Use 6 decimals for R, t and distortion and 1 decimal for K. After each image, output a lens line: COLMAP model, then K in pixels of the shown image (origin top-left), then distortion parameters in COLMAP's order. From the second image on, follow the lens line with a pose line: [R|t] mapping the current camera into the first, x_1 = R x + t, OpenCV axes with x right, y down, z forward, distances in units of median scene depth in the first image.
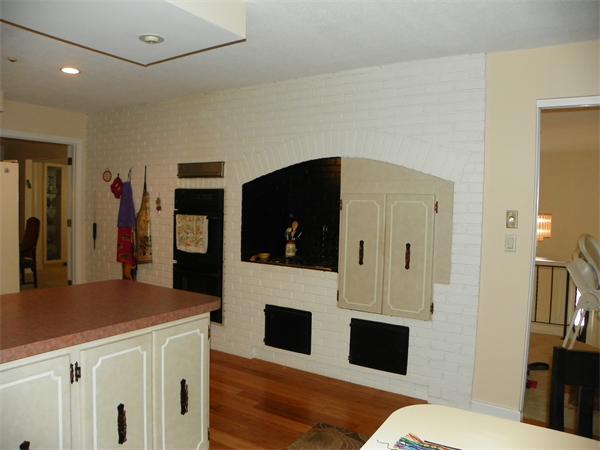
lens RADIAL K [[449.3, 0, 300.0], [0, 449.3, 225.0], [0, 0, 1]] dist [-0.164525, 0.130198]
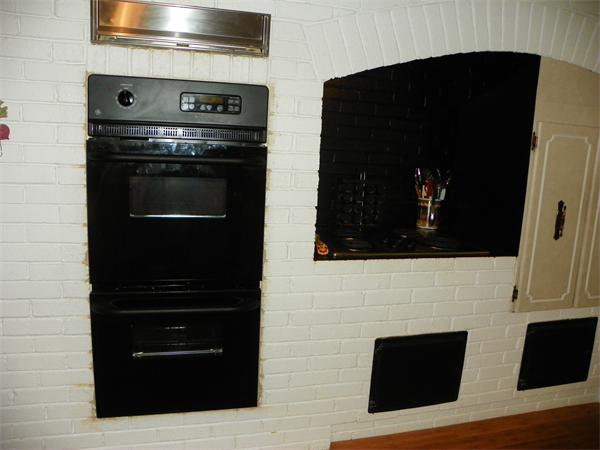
lens RADIAL K [[449.3, 0, 300.0], [0, 449.3, 225.0], [0, 0, 1]] dist [-0.164525, 0.130198]
pose [[0.683186, -0.114170, 0.721265, -0.517614], [-0.000135, 0.987683, 0.156470, -0.024486], [-0.730245, -0.106996, 0.674755, 0.818762]]
